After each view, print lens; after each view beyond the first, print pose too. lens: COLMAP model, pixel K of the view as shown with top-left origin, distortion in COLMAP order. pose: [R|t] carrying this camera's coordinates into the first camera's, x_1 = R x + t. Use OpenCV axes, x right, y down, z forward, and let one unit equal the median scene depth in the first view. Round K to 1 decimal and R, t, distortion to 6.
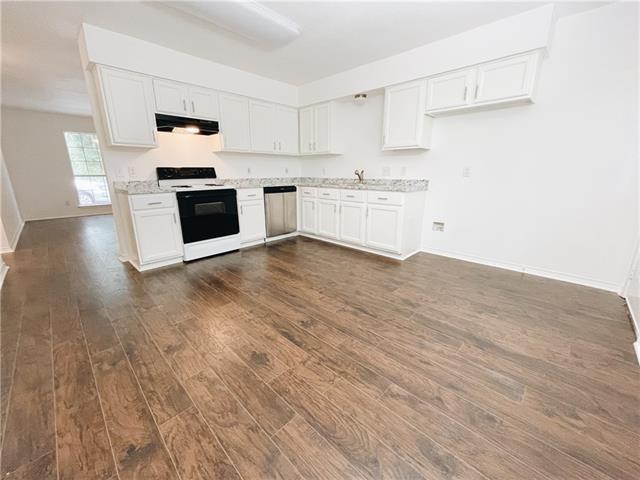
lens RADIAL K [[260.7, 0, 319.7], [0, 260.7, 241.7], [0, 0, 1]] dist [-0.001564, -0.000793]
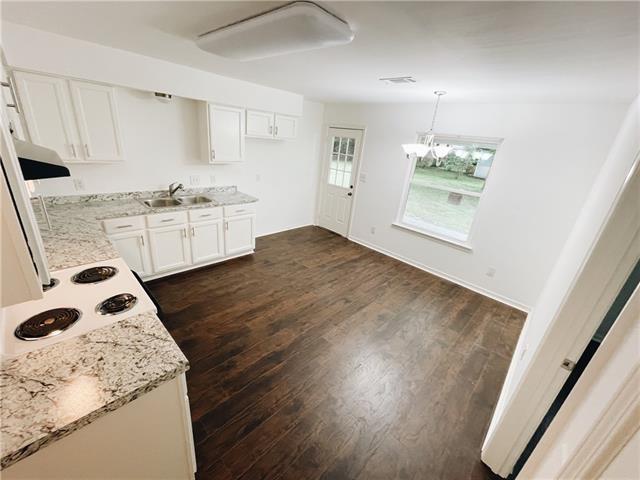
lens RADIAL K [[260.7, 0, 323.5], [0, 260.7, 238.1], [0, 0, 1]] dist [-0.001564, -0.000793]
pose [[-0.010547, -0.361892, 0.932160, -1.160177], [0.159393, 0.919684, 0.358852, -0.540422], [-0.987159, 0.152365, 0.047983, 0.805005]]
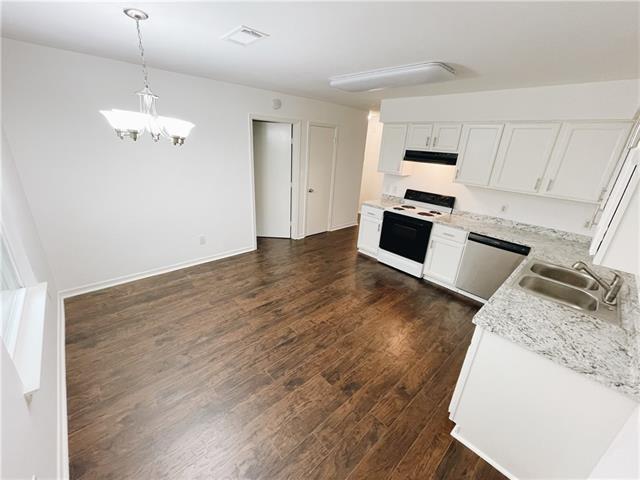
lens RADIAL K [[260.7, 0, 316.2], [0, 260.7, 238.1], [0, 0, 1]] dist [-0.001564, -0.000793]
pose [[-0.068950, 0.342654, -0.936928, 0.943308], [-0.312009, 0.884643, 0.346494, -0.512451], [0.947574, 0.316221, 0.045915, 0.802357]]
